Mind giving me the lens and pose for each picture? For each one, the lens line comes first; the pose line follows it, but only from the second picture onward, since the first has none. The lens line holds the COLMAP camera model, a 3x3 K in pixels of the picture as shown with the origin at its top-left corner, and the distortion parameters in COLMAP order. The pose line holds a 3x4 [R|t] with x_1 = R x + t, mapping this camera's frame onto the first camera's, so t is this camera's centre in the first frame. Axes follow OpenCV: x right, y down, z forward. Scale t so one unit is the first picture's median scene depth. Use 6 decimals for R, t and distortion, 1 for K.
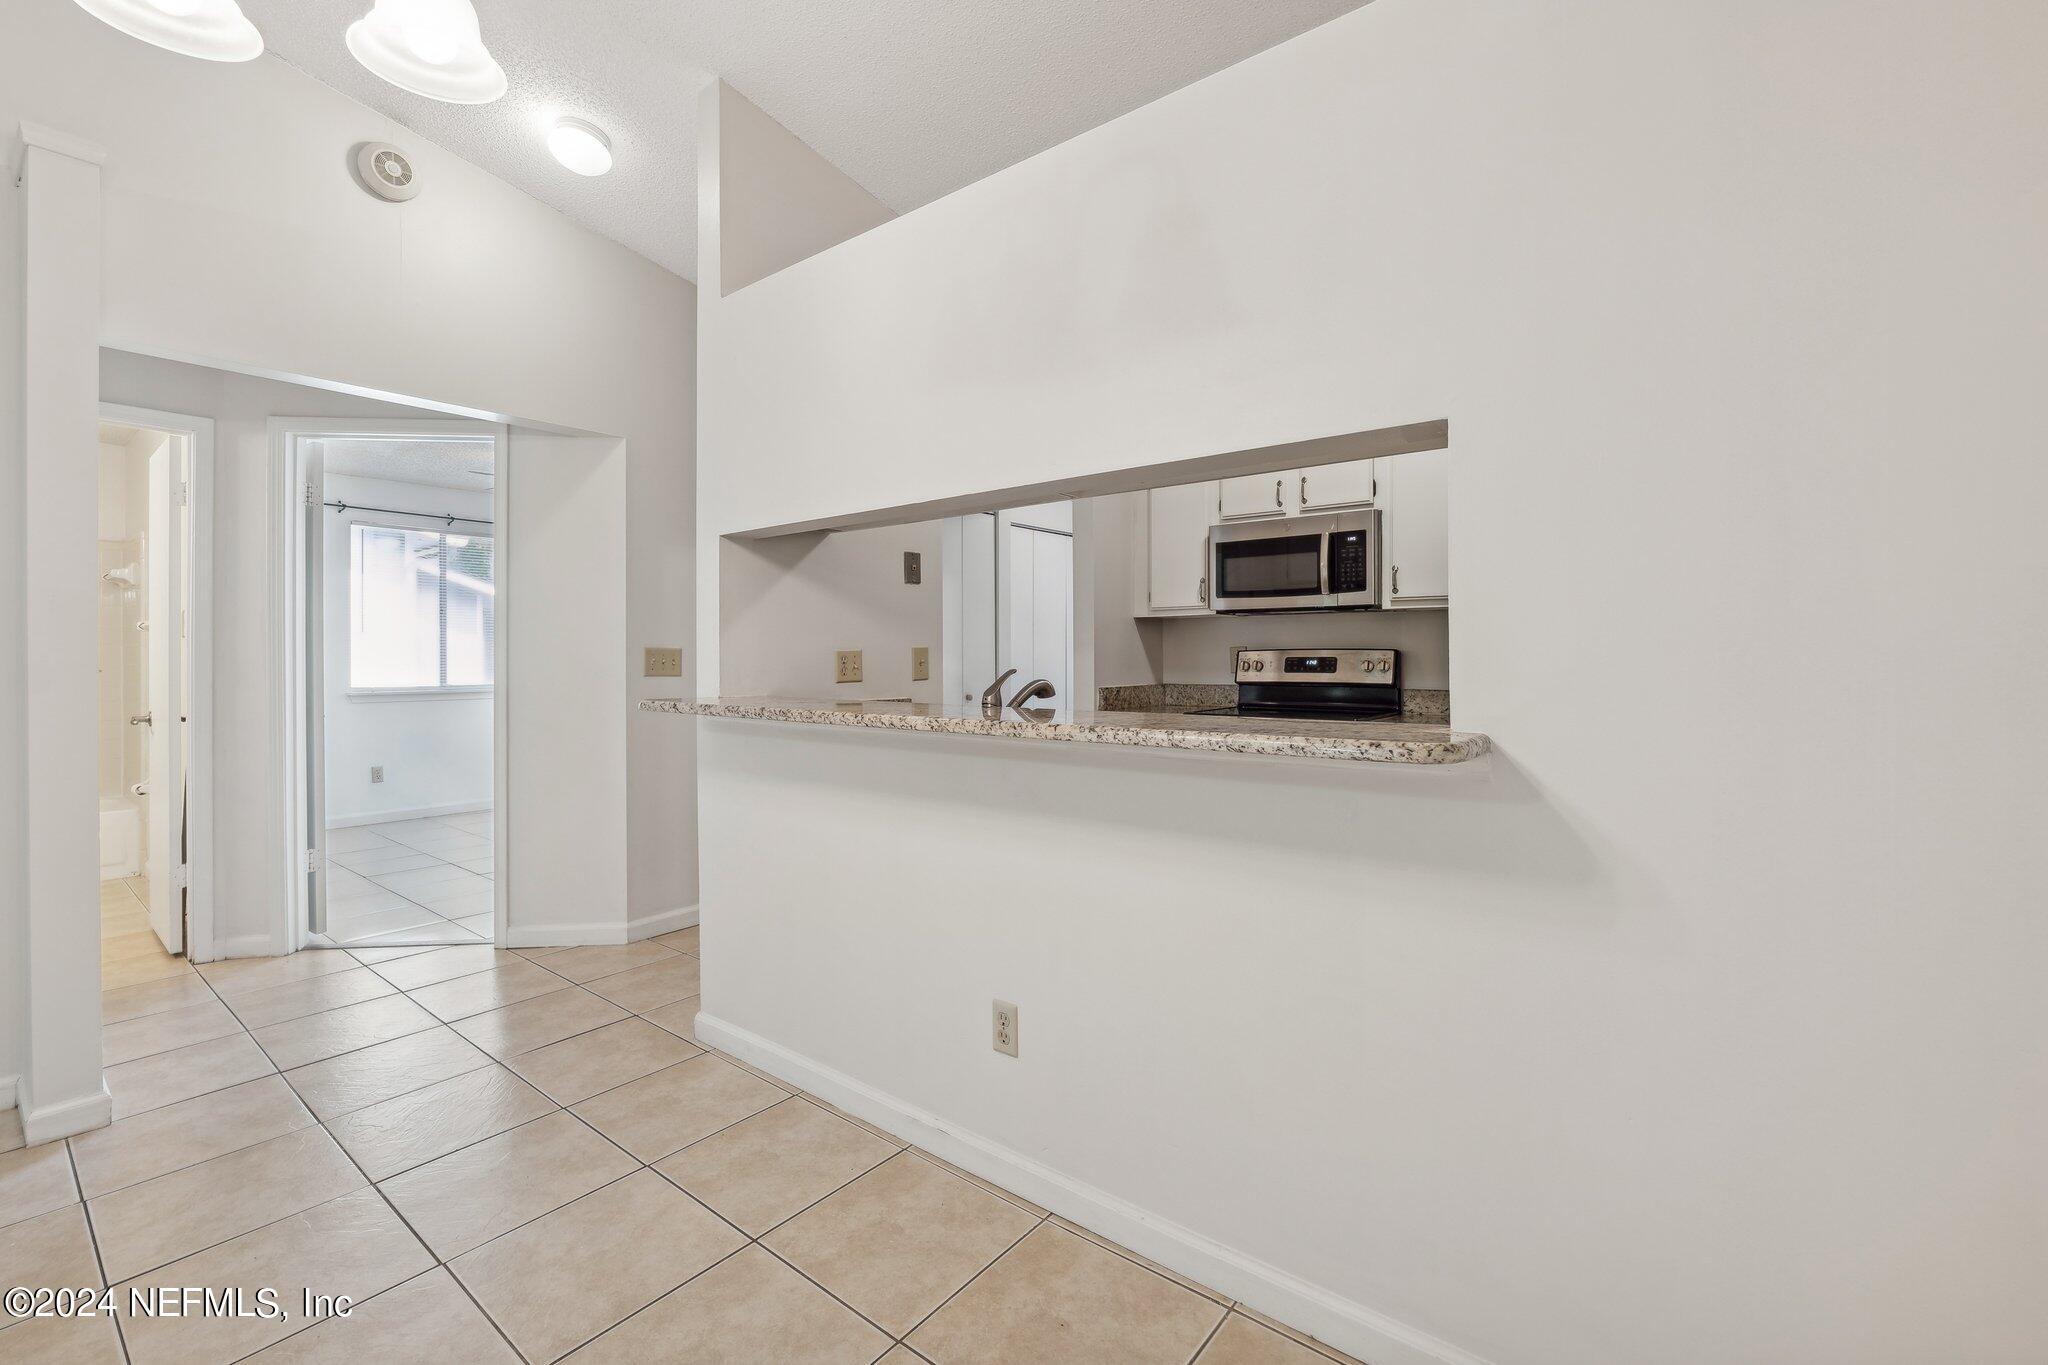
lens RADIAL K [[870.4, 0, 1034.7], [0, 870.4, 646.4], [0, 0, 1]] dist [-0.000494, -0.000260]
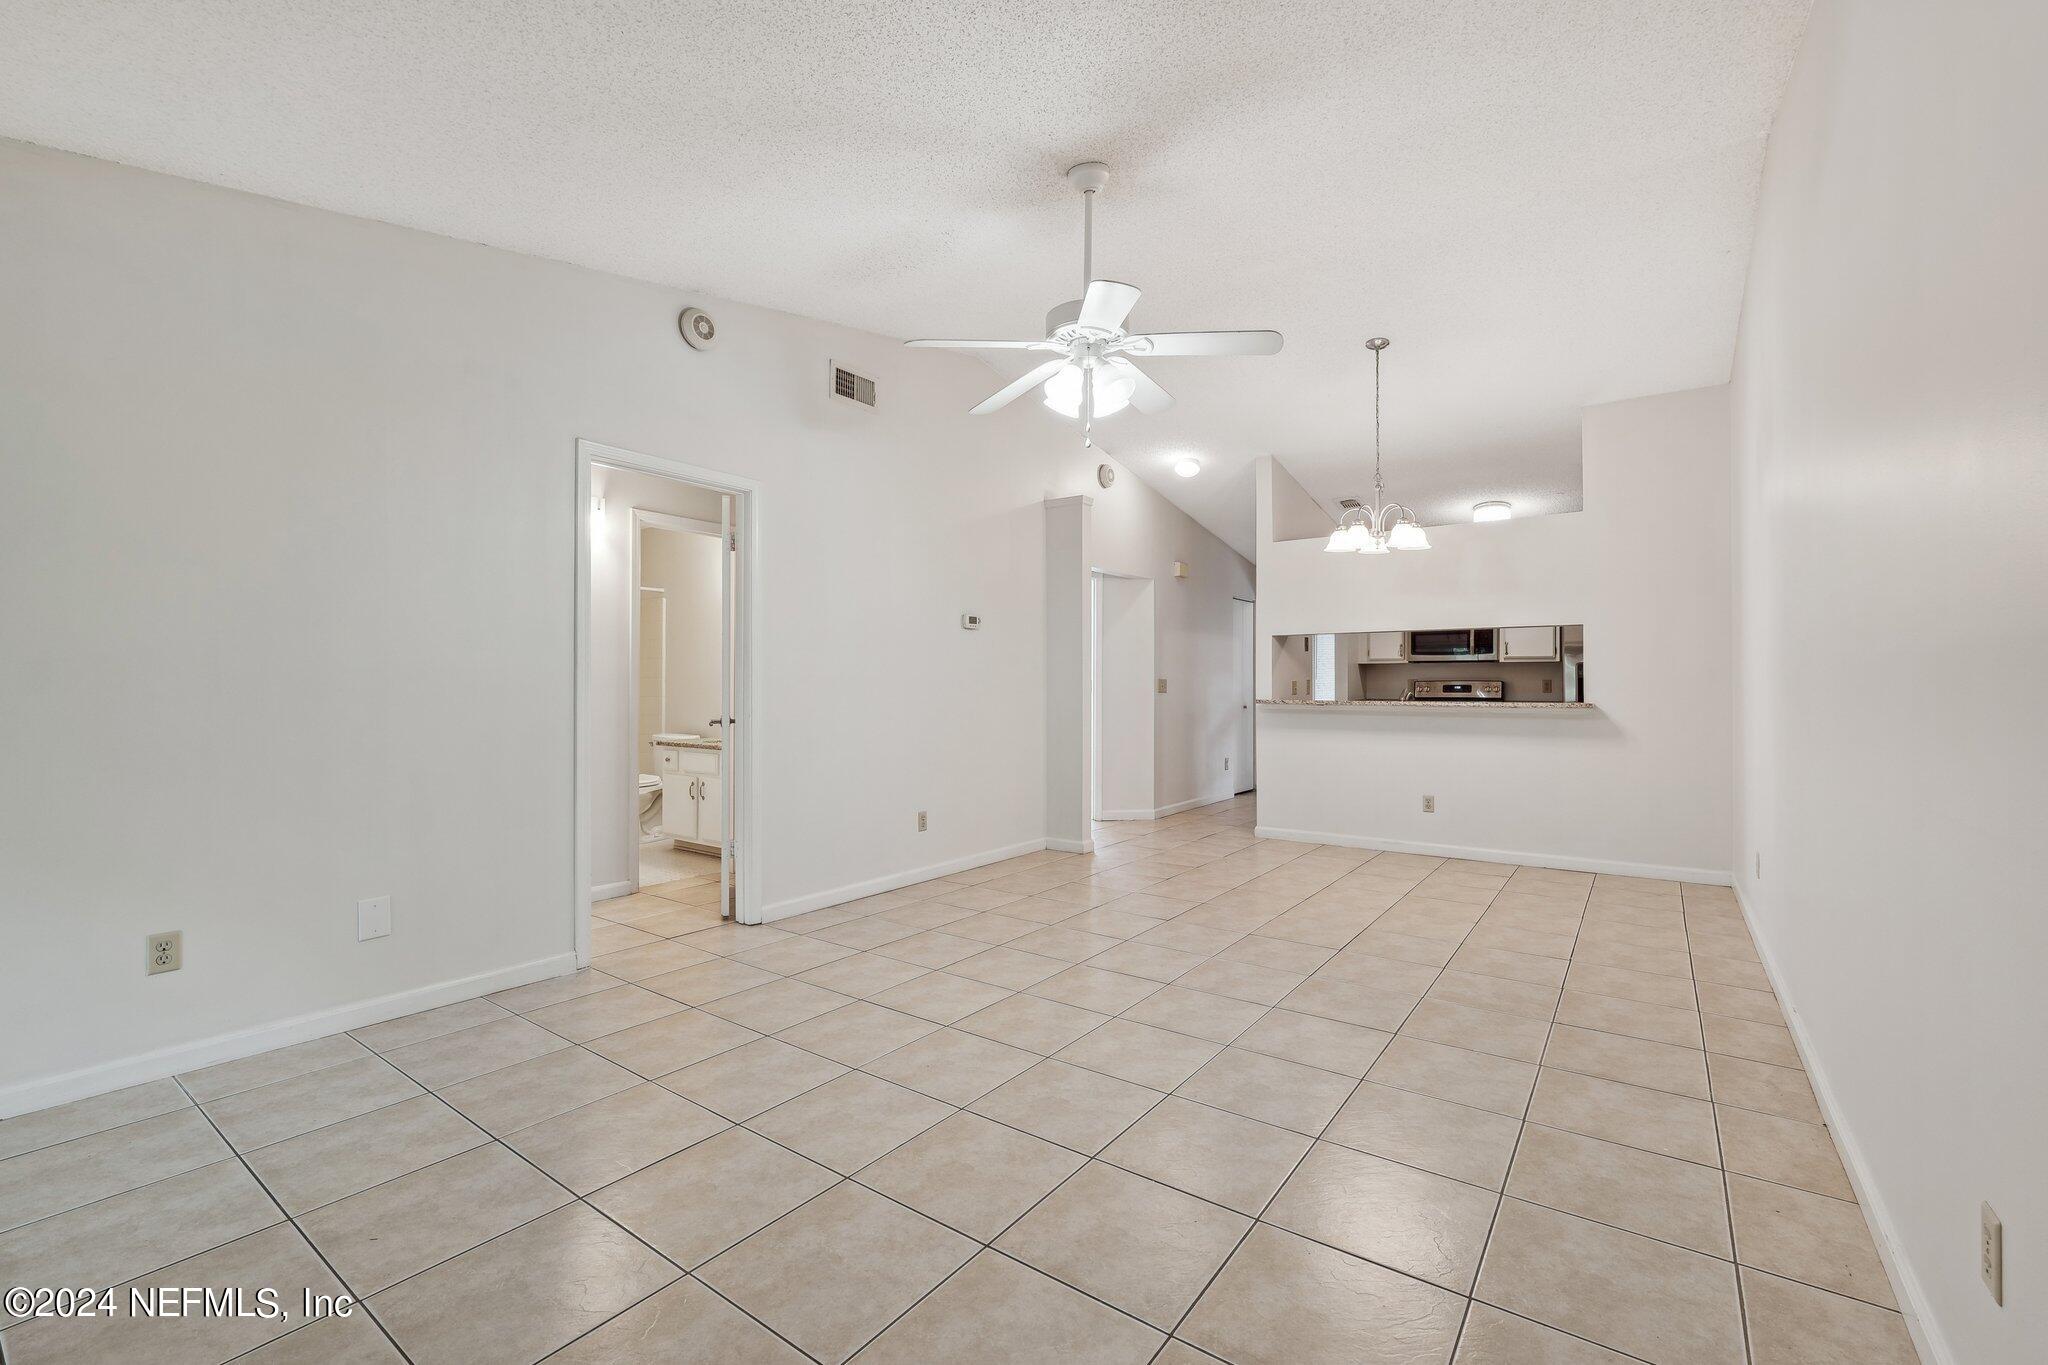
lens RADIAL K [[869.4, 0, 995.1], [0, 869.4, 685.4], [0, 0, 1]] dist [-0.020571, 0.000854]
pose [[0.999927, 0.002466, 0.011790, -0.769395], [-0.002581, 0.999949, 0.009730, -0.002919], [-0.011765, -0.009759, 0.999883, -0.979259]]
